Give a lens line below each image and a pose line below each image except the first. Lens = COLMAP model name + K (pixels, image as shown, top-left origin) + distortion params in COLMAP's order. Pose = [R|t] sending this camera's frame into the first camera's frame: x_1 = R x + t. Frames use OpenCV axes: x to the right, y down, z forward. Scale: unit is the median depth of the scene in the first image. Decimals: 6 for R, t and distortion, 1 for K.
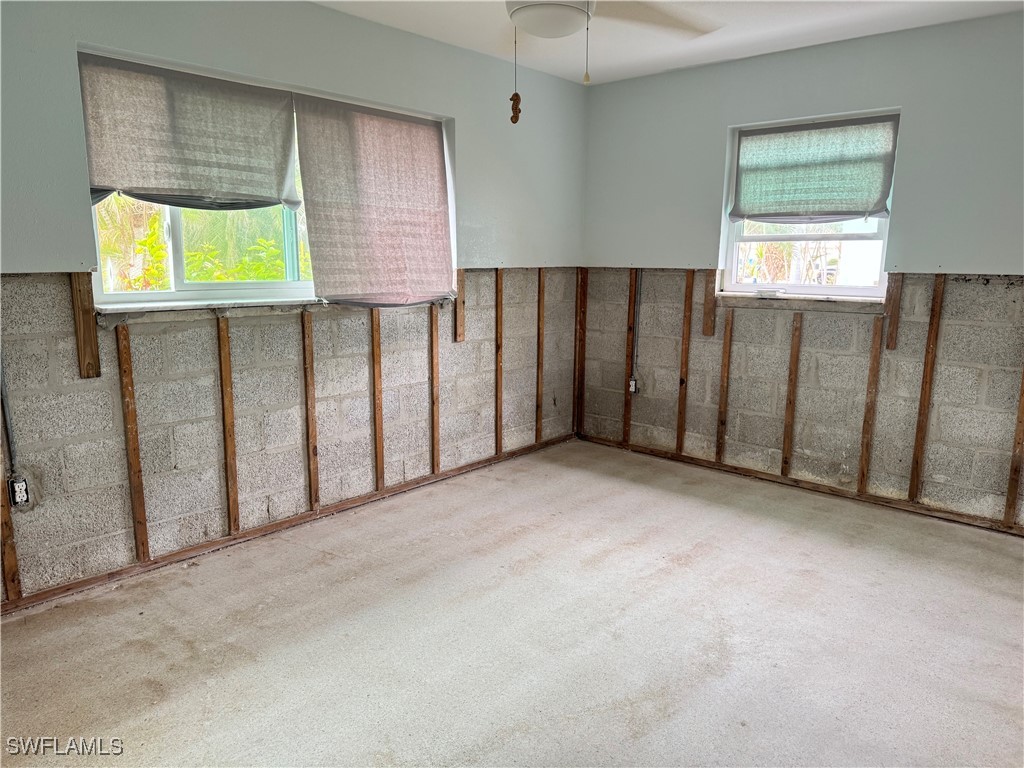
lens RADIAL K [[718.3, 0, 512.0], [0, 718.3, 385.3], [0, 0, 1]] dist [0.026813, -0.030538]
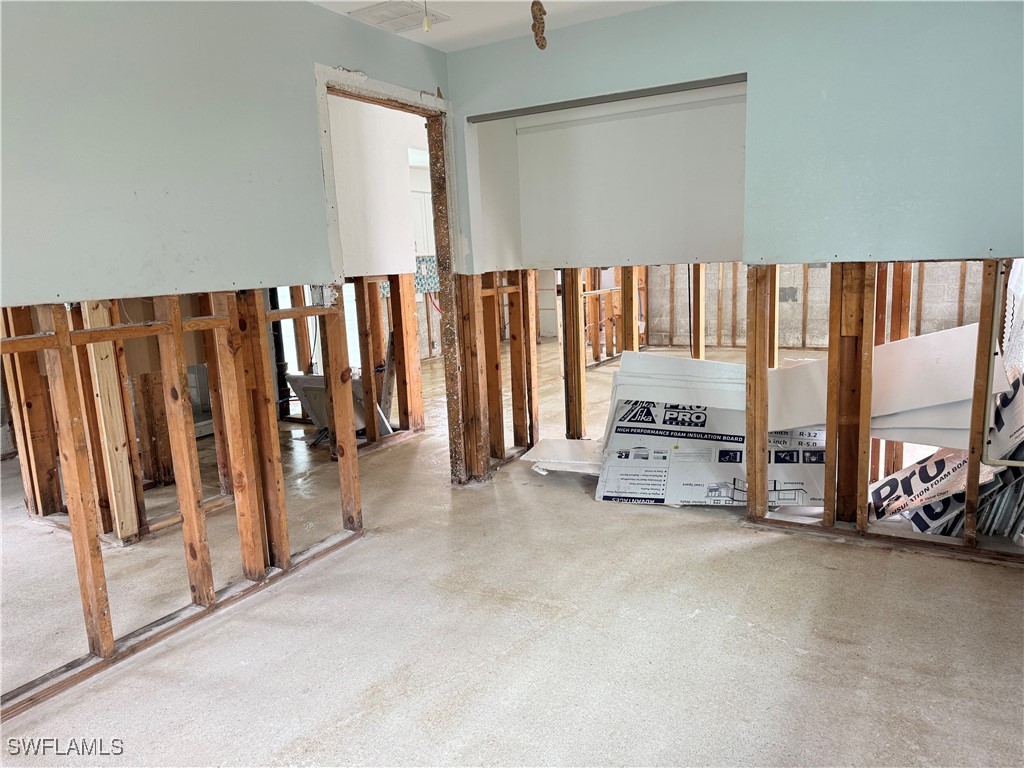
lens RADIAL K [[718.3, 0, 508.6], [0, 718.3, 388.4], [0, 0, 1]] dist [0.026813, -0.030538]
pose [[-0.980421, 0.068032, -0.184787, 0.177518], [-0.001233, 0.936282, 0.351246, -0.327142], [0.196908, 0.344597, -0.917867, 1.788454]]
